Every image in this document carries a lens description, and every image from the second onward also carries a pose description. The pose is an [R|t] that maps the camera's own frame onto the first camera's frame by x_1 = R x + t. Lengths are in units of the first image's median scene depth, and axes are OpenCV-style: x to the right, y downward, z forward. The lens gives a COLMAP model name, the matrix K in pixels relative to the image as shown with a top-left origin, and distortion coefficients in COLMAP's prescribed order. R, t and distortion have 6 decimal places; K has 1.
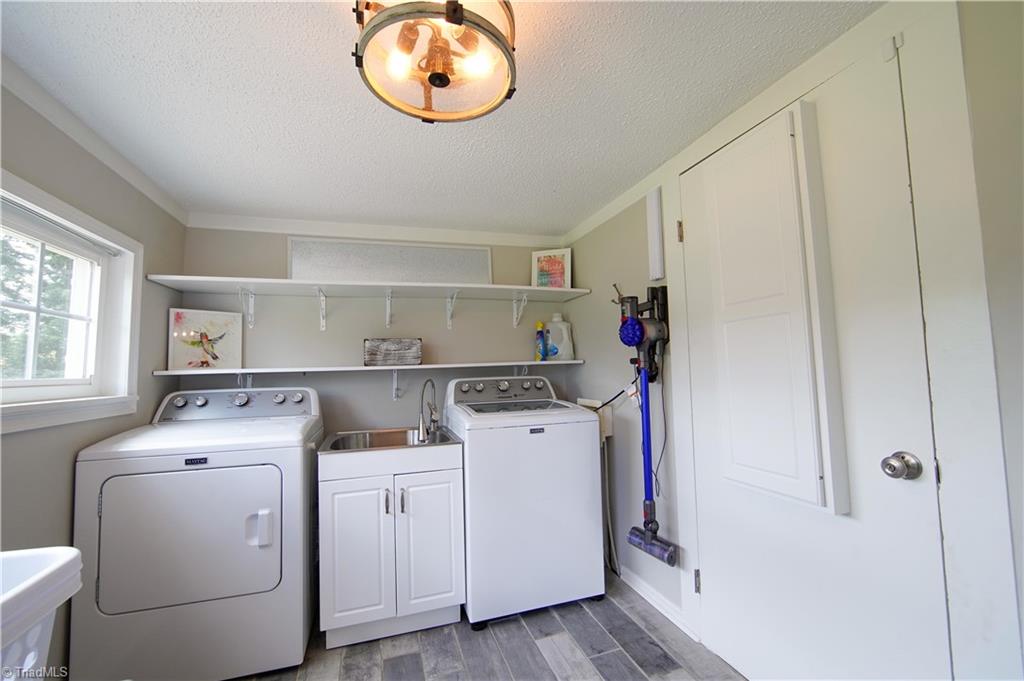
lens RADIAL K [[417.9, 0, 509.2], [0, 417.9, 341.9], [0, 0, 1]] dist [-0.011462, 0.001724]
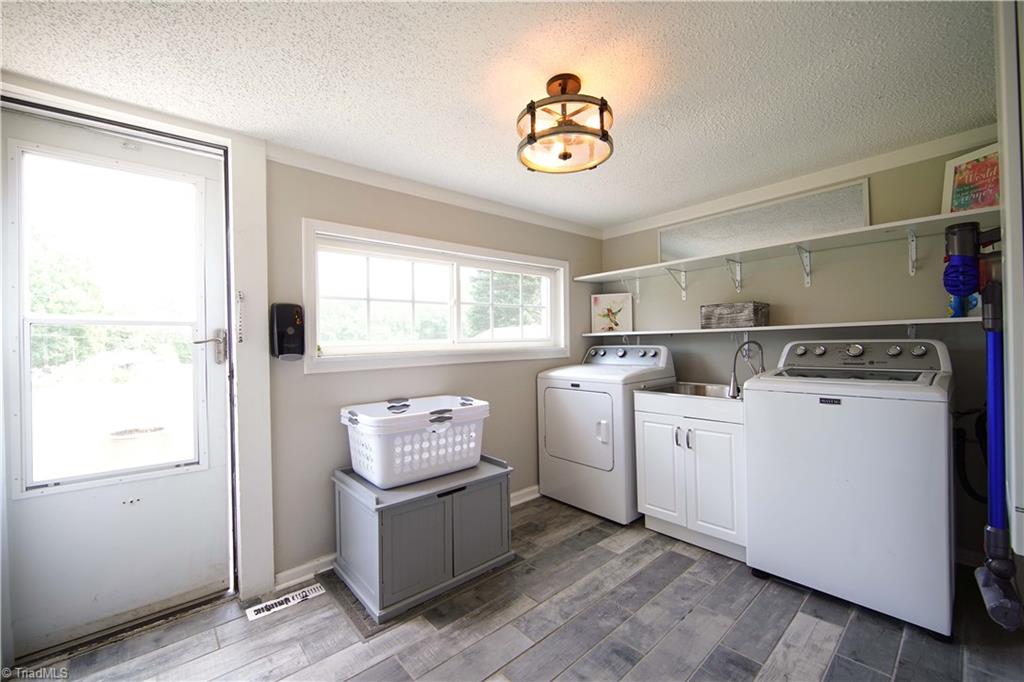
lens RADIAL K [[408.5, 0, 505.8], [0, 408.5, 340.8], [0, 0, 1]] dist [-0.012082, 0.001911]
pose [[0.395839, 0.015888, -0.918182, 0.531651], [0.071222, 0.996308, 0.047945, -0.003111], [0.915554, -0.084373, 0.393246, 0.047878]]
